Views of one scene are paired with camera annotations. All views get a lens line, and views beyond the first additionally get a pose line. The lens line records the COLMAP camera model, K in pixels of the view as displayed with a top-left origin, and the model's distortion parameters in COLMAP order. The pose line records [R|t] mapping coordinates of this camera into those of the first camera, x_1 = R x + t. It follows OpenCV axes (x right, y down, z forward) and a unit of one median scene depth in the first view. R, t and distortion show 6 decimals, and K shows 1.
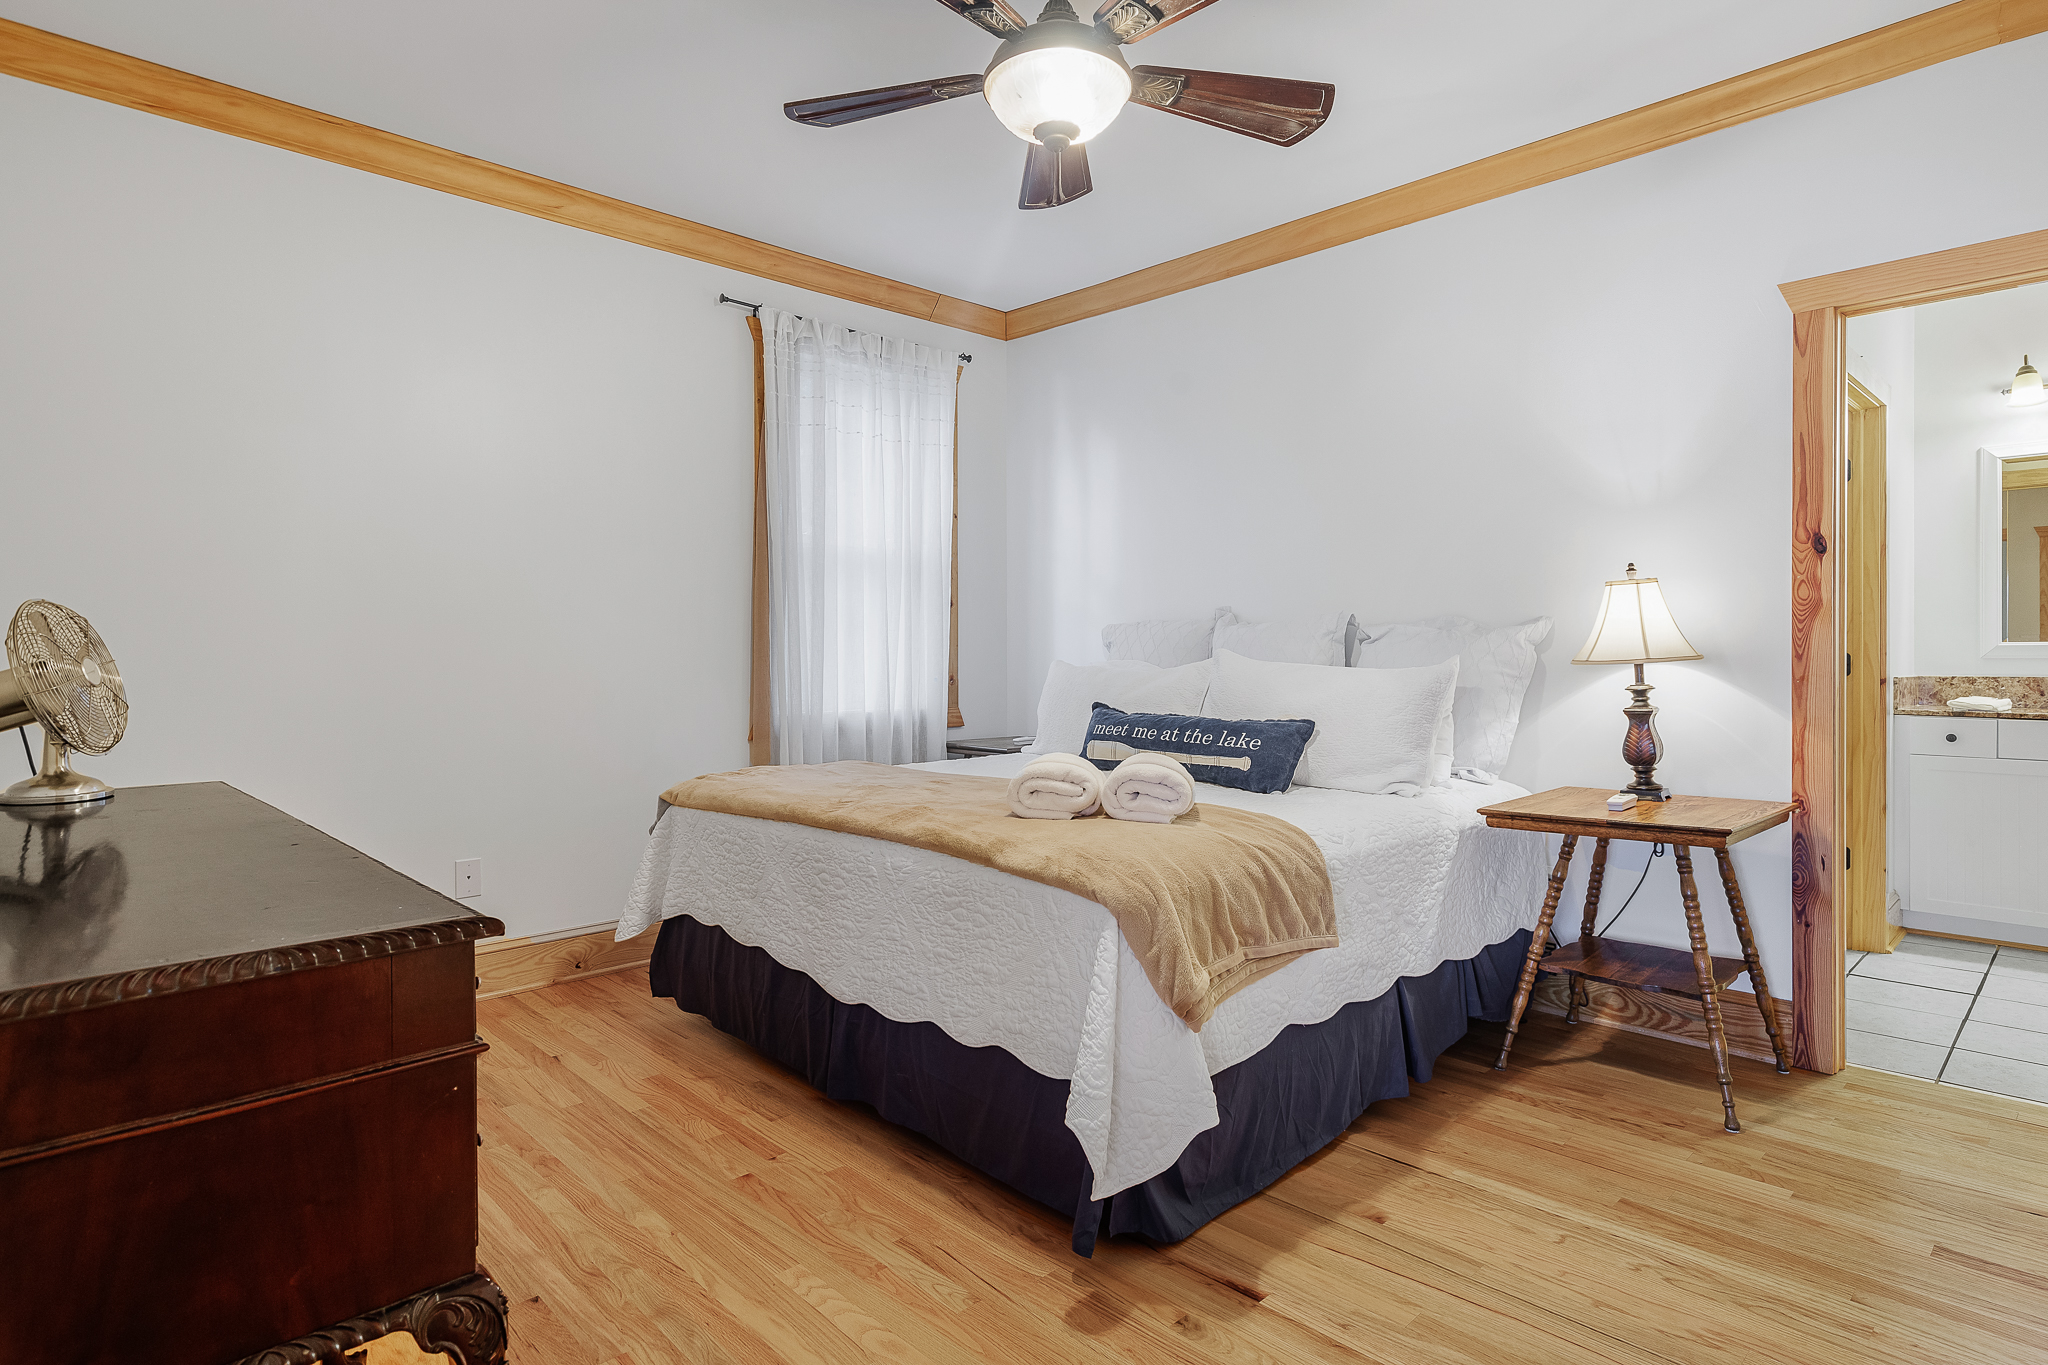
lens RADIAL K [[1041.0, 0, 1051.8], [0, 1041.0, 665.2], [0, 0, 1]] dist [0.000661, 0.000197]
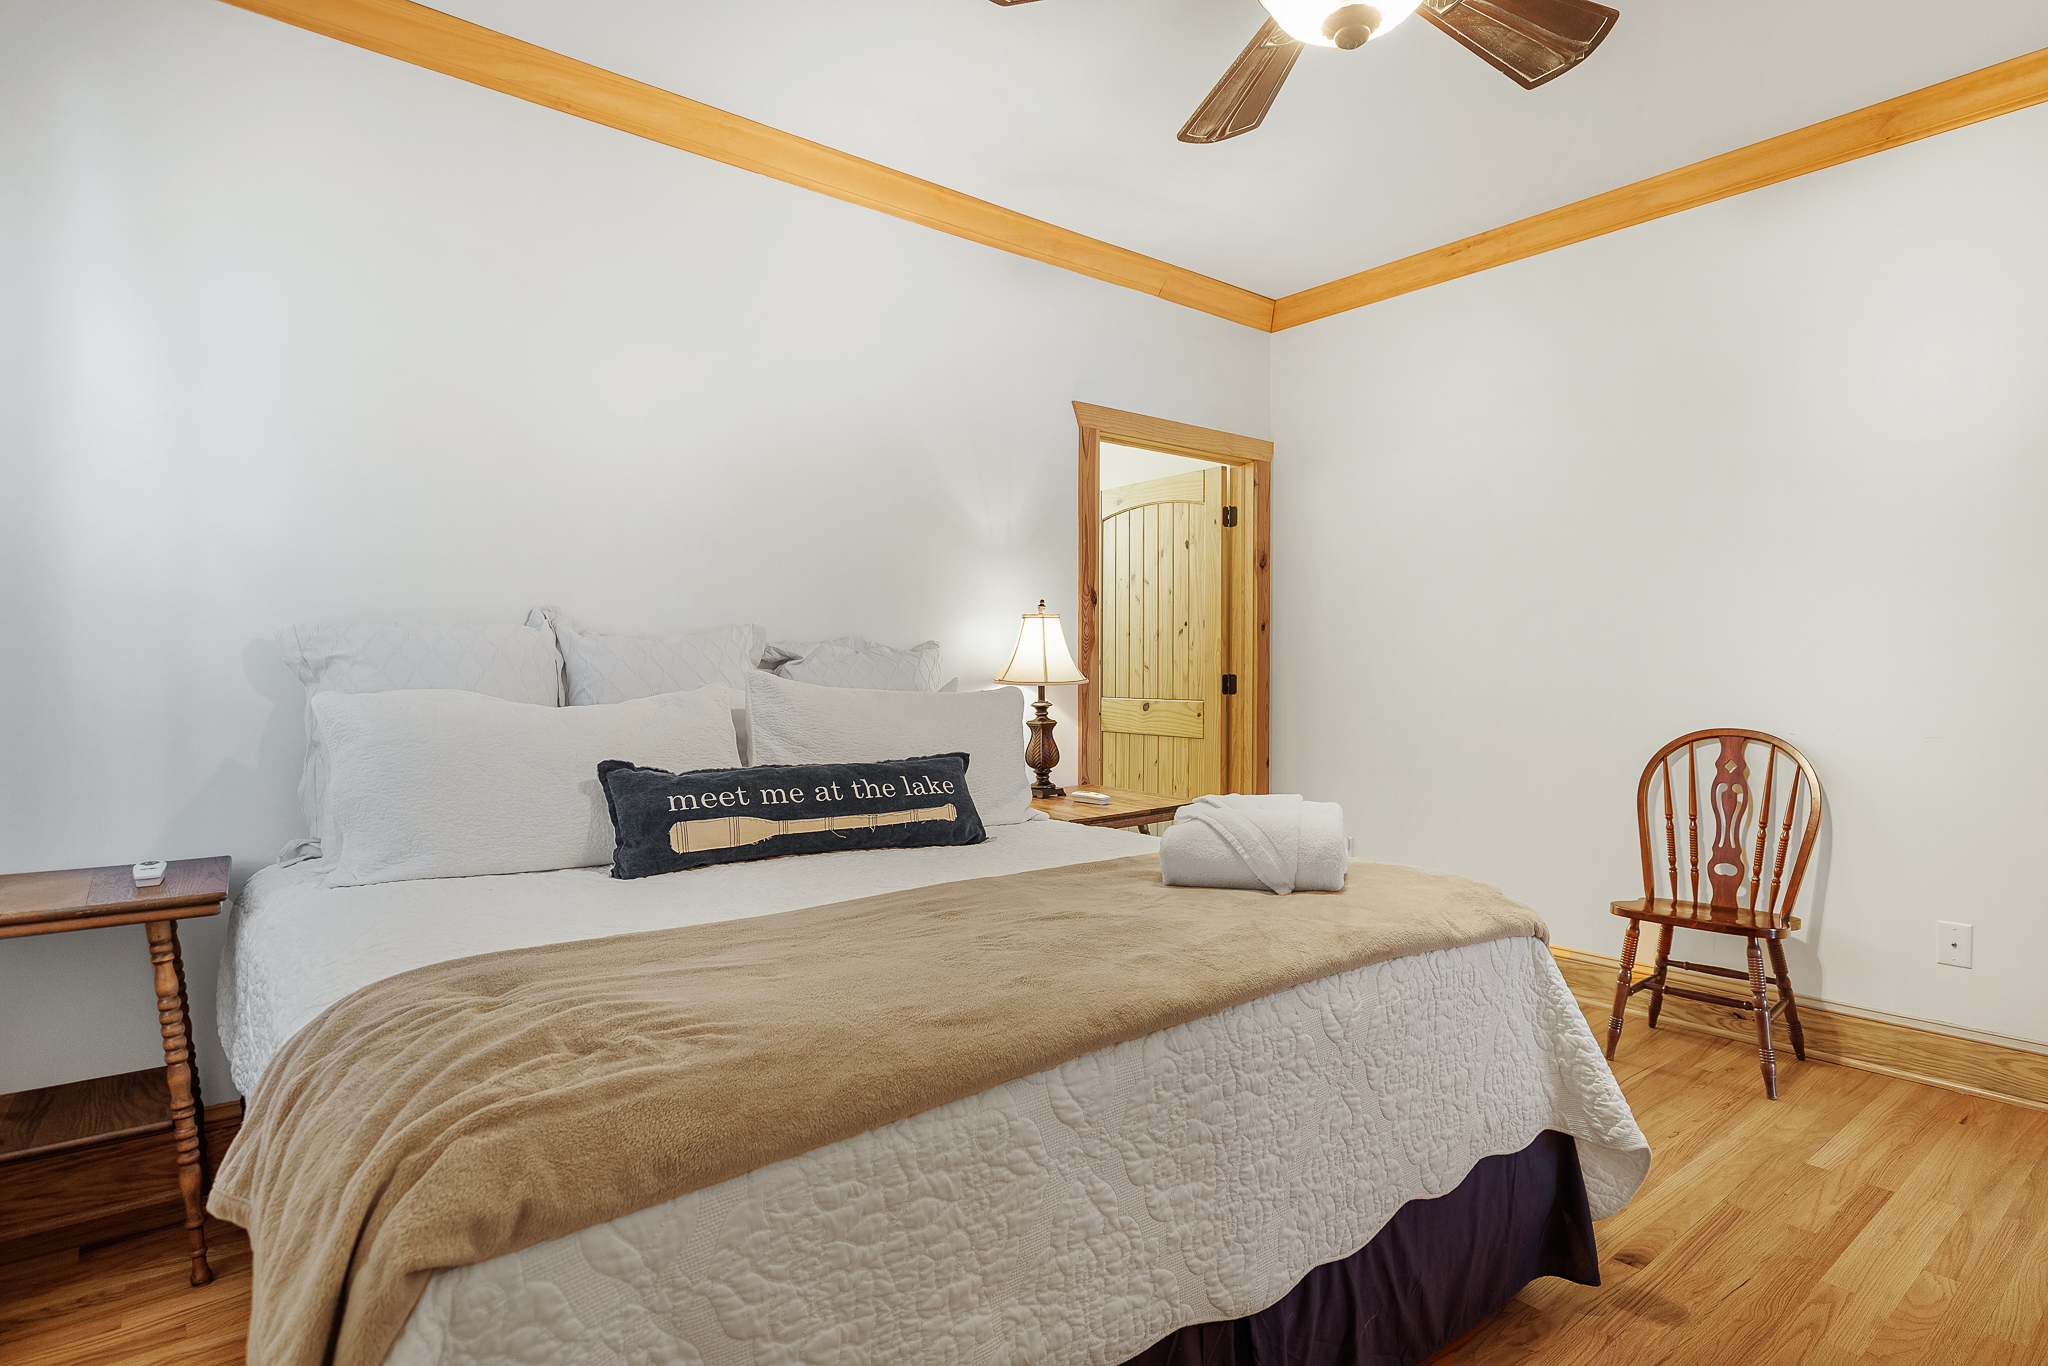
lens RADIAL K [[1041.0, 0, 1051.8], [0, 1041.0, 665.7], [0, 0, 1]] dist [0.000661, 0.000197]
pose [[0.111930, 0.009957, 0.993666, -0.623469], [0.012748, 0.999853, -0.011455, -0.008872], [-0.993634, 0.013949, 0.111787, 0.854961]]
